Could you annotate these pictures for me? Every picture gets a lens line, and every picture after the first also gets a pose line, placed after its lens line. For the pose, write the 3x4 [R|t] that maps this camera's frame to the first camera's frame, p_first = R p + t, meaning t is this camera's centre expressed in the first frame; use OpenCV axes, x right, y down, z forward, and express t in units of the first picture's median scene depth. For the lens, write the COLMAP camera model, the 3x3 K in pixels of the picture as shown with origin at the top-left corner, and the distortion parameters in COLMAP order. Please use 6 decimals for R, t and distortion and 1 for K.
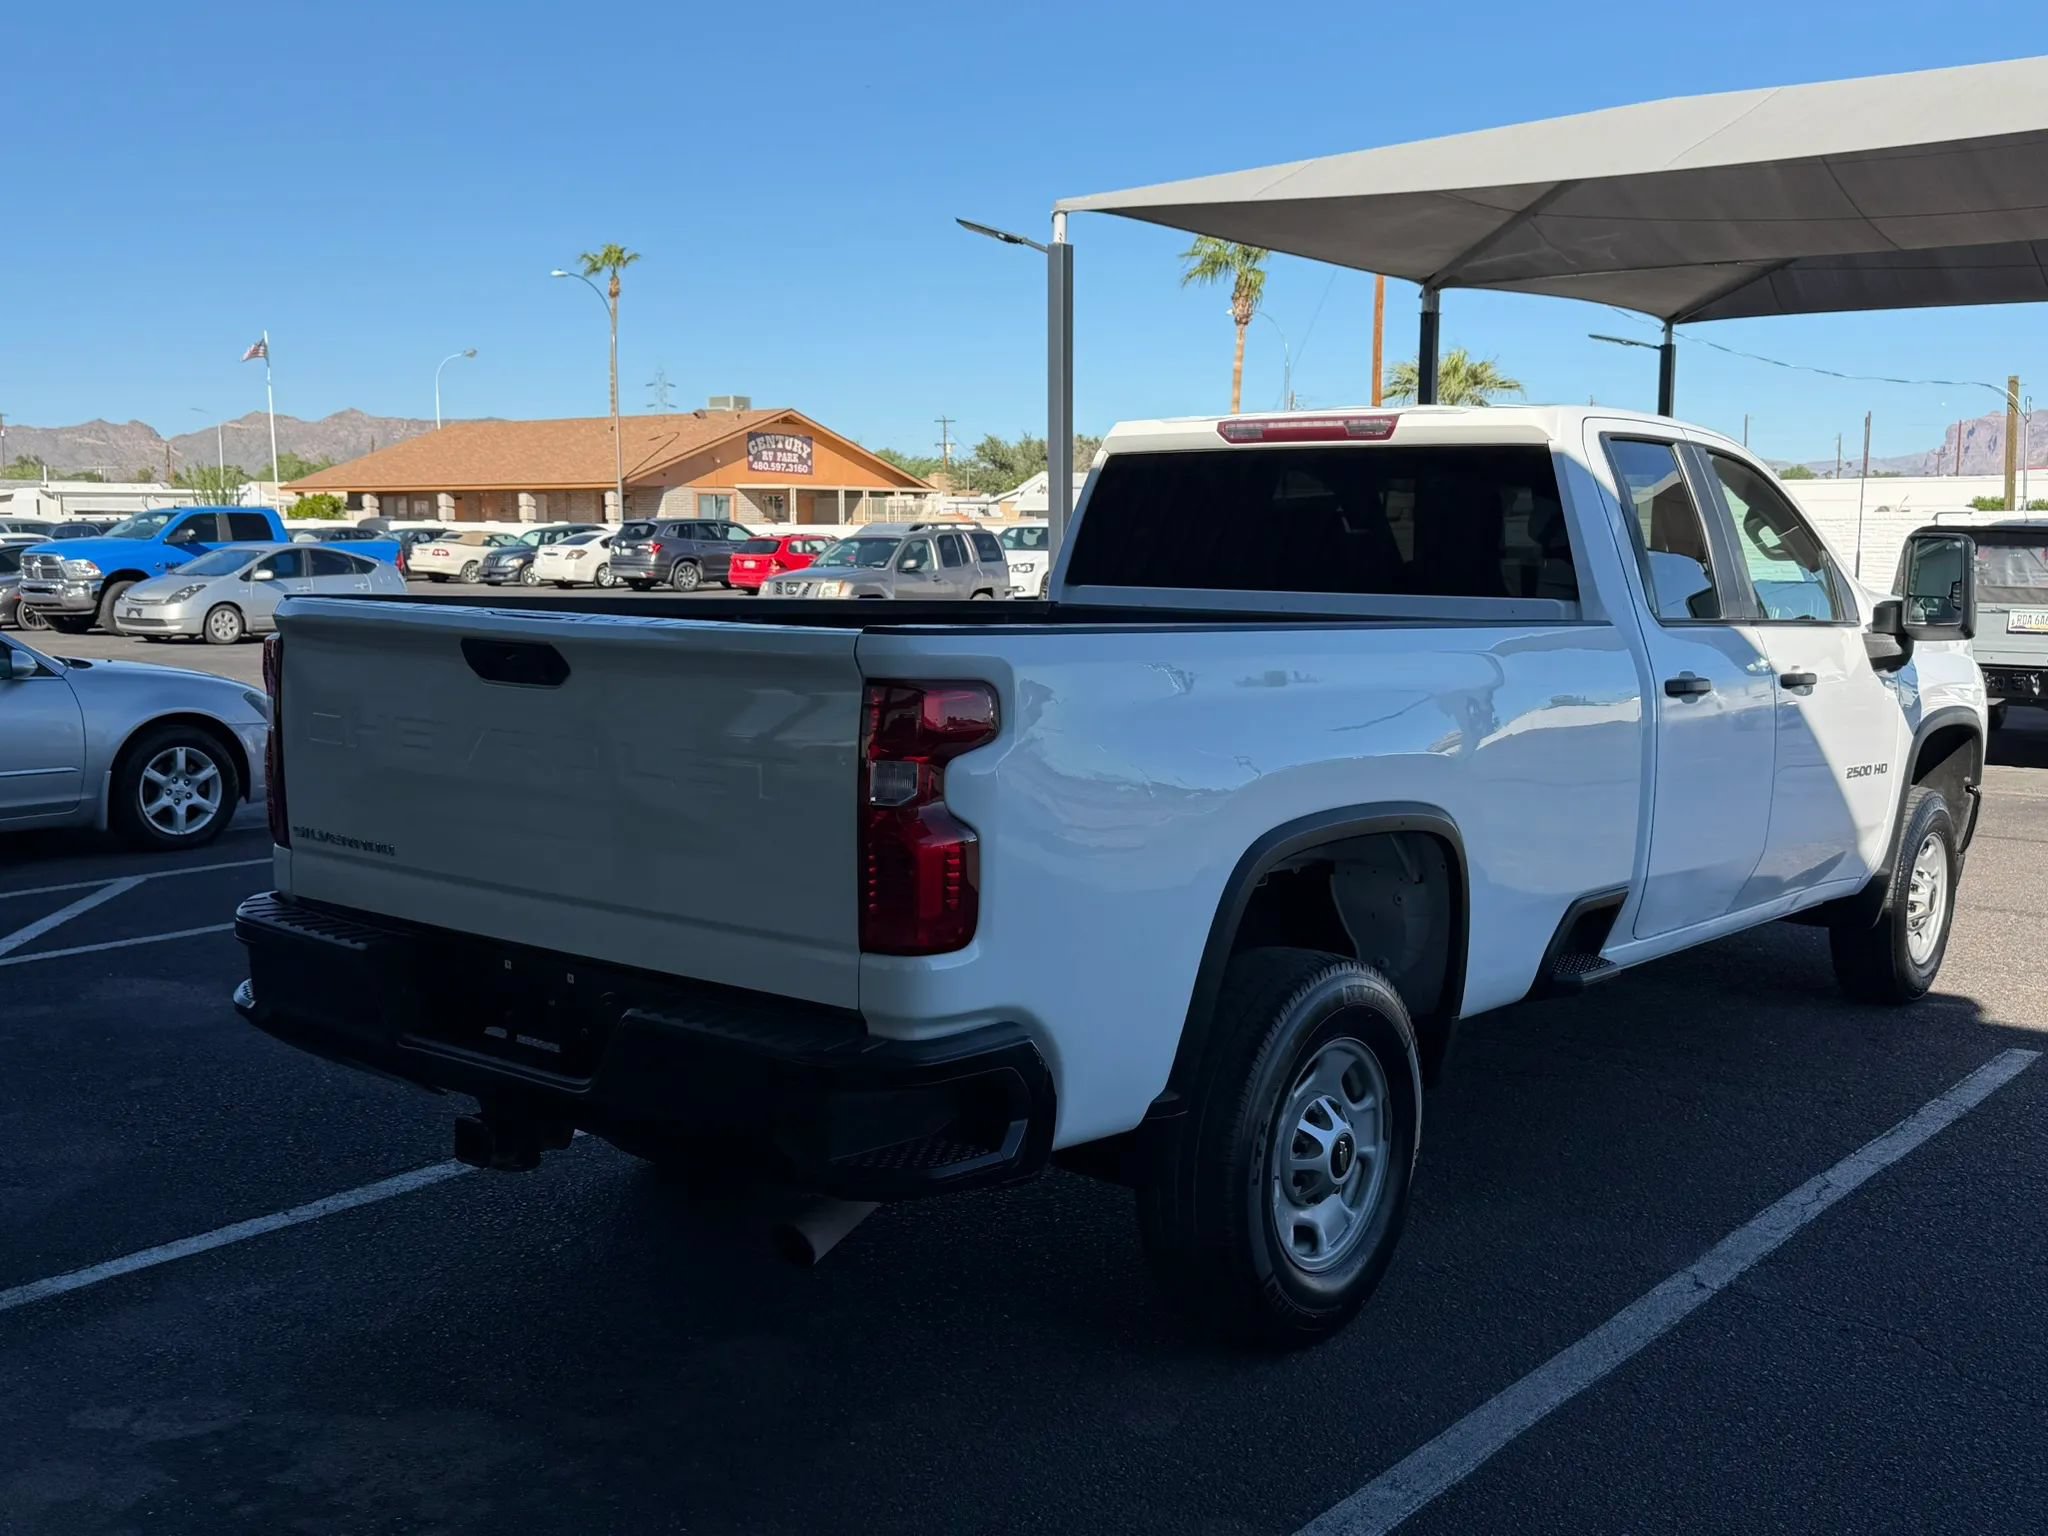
lens RADIAL K [[2035.9, 0, 1008.8], [0, 2035.9, 776.9], [0, 0, 1]] dist [0.049970, 0.000000]
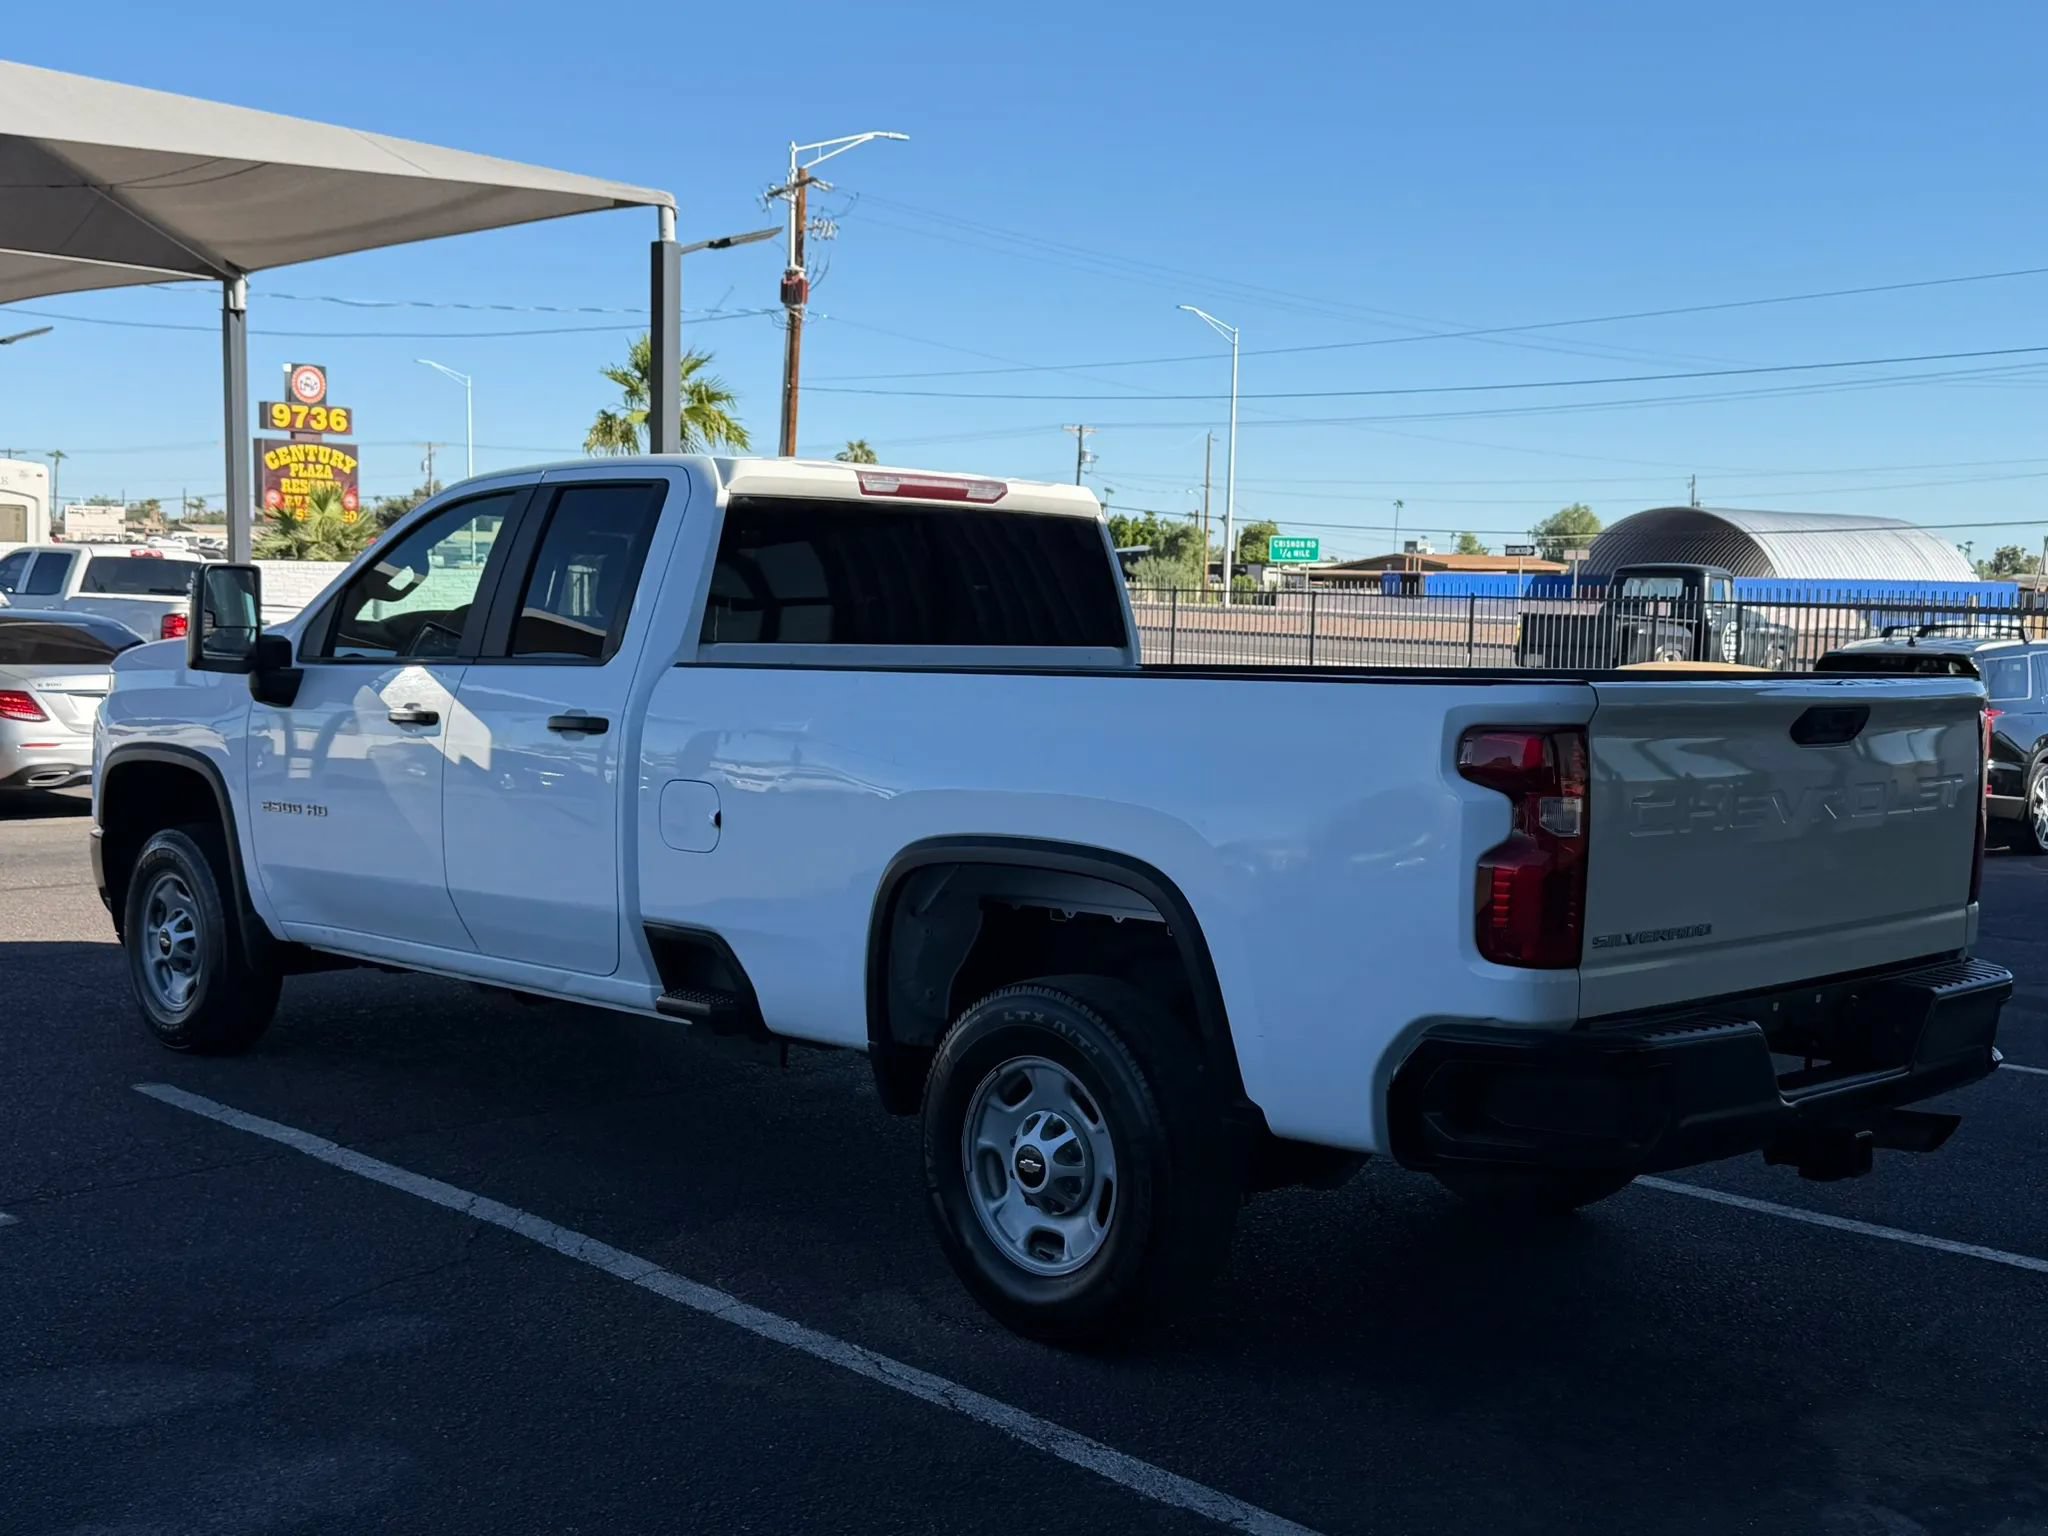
lens RADIAL K [[2327.3, 0, 985.0], [0, 2327.3, 758.3], [0, 0, 1]] dist [0.048302, 0.000000]
pose [[0.116978, -0.070841, 0.990605, -0.983785], [0.092422, 0.993901, 0.060162, -0.099208], [-0.988825, 0.084516, 0.122812, 0.808291]]
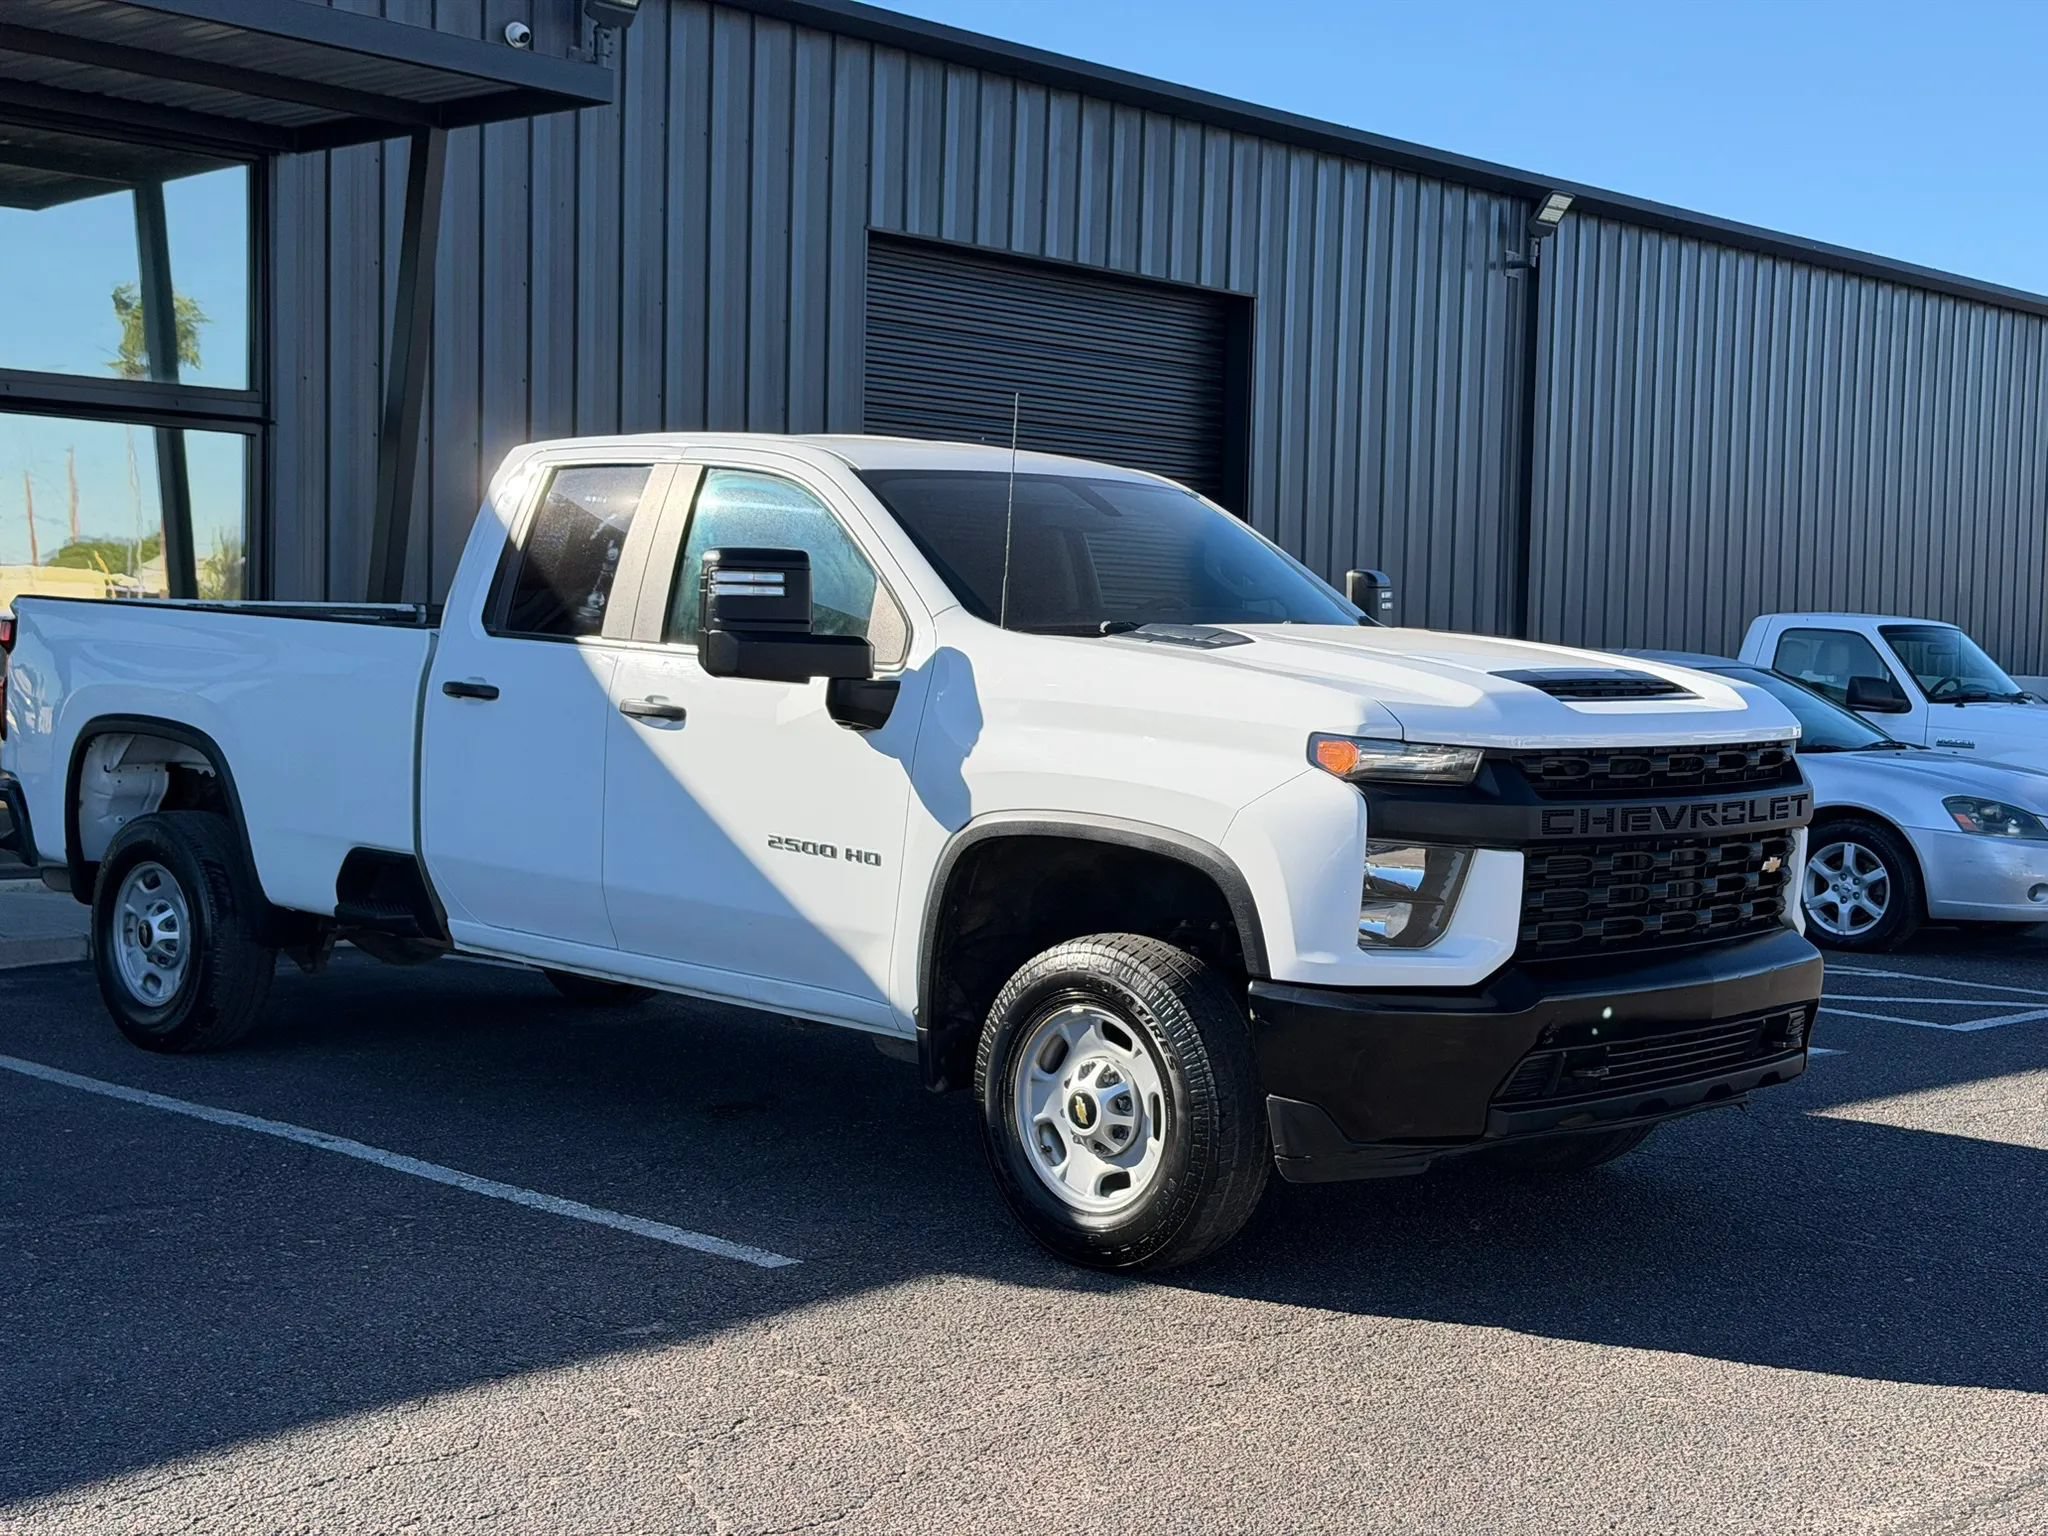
lens RADIAL K [[2774.2, 0, 1025.9], [0, 2774.2, 754.7], [0, 0, 1]] dist [0.118333, 0.000000]
pose [[-0.075337, 0.034688, -0.996555, 1.638732], [-0.138944, 0.989280, 0.044938, -0.107968], [0.987430, 0.141851, -0.069710, 1.276840]]
